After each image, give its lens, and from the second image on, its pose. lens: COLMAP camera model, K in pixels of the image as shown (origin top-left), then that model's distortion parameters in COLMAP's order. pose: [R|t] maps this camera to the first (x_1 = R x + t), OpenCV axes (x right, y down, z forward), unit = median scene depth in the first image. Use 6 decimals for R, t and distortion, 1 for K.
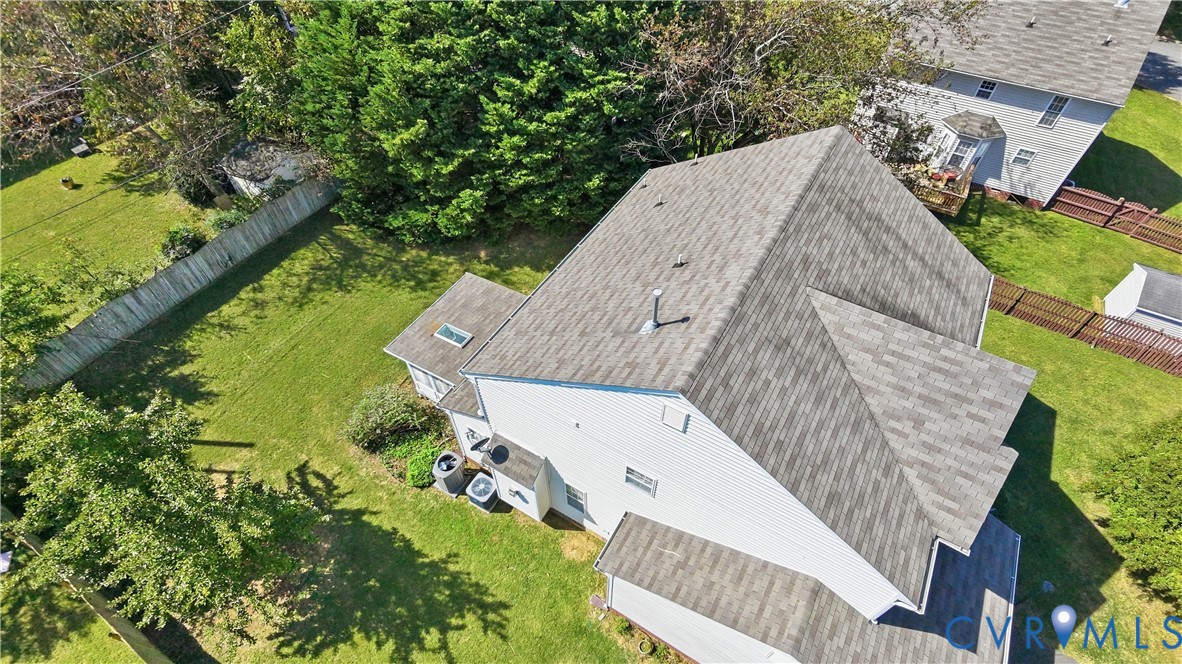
lens RADIAL K [[564.1, 0, 594.9], [0, 564.1, 338.0], [0, 0, 1]] dist [0.000499, 0.001315]
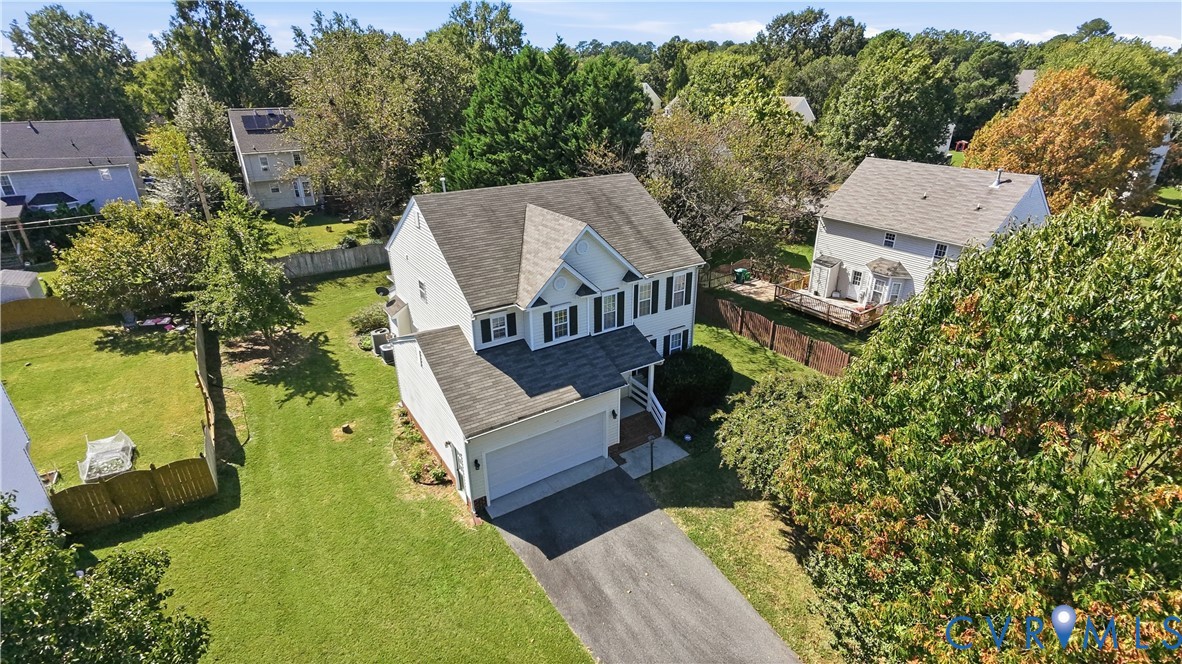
lens RADIAL K [[570.6, 0, 591.0], [0, 570.6, 332.0], [0, 0, 1]] dist [0.000315, 0.000040]
pose [[0.900374, 0.171395, -0.399939, 0.803234], [-0.330425, 0.867358, -0.372169, 0.535474], [0.283102, 0.467241, 0.837579, -0.189858]]
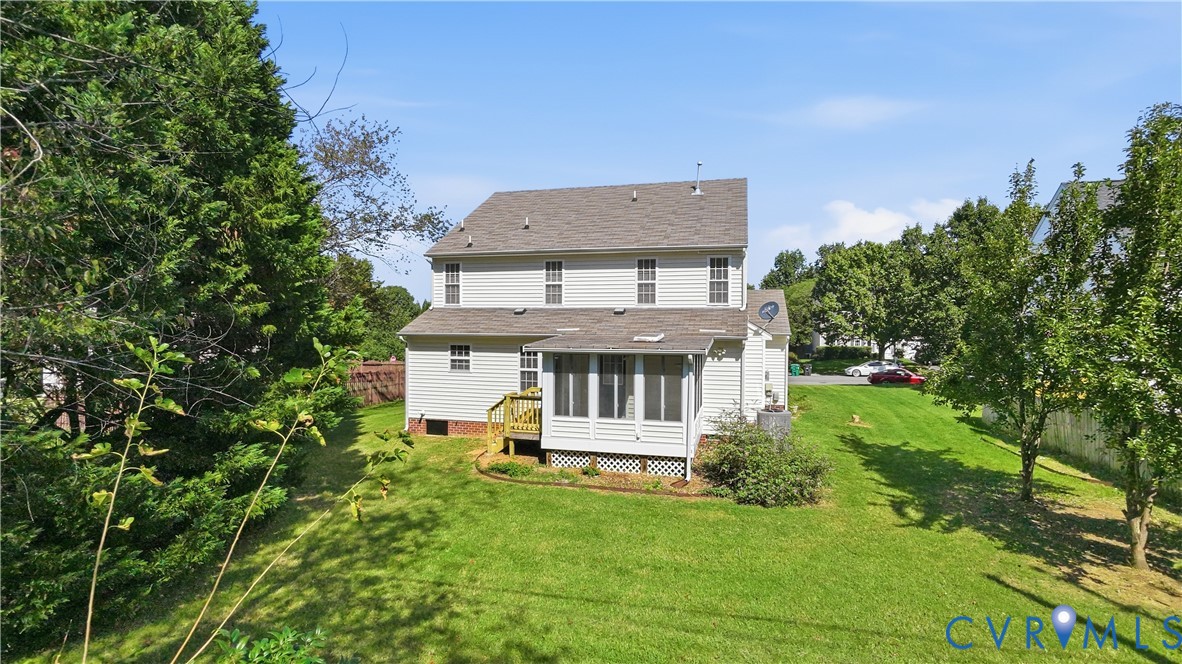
lens RADIAL K [[564.1, 0, 594.9], [0, 564.1, 338.0], [0, 0, 1]] dist [0.000499, 0.001315]
pose [[-0.283795, -0.031538, 0.958366, -0.840108], [0.729337, 0.641759, 0.237093, -0.210057], [-0.622517, 0.766258, -0.159126, 1.017918]]
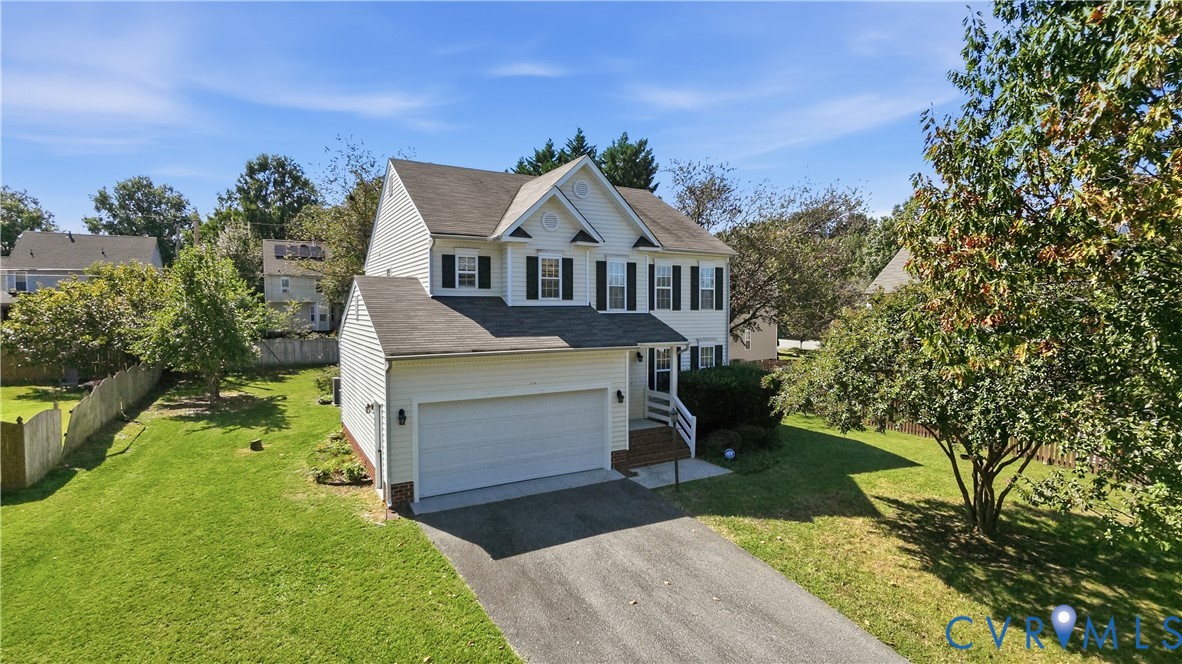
lens RADIAL K [[568.6, 0, 591.0], [0, 568.6, 332.0], [0, 0, 1]] dist [0.001500, 0.000675]
pose [[0.875278, 0.021308, -0.483150, 0.766883], [-0.371206, 0.669956, -0.642934, 0.677286], [0.309990, 0.742095, 0.594308, 0.238629]]
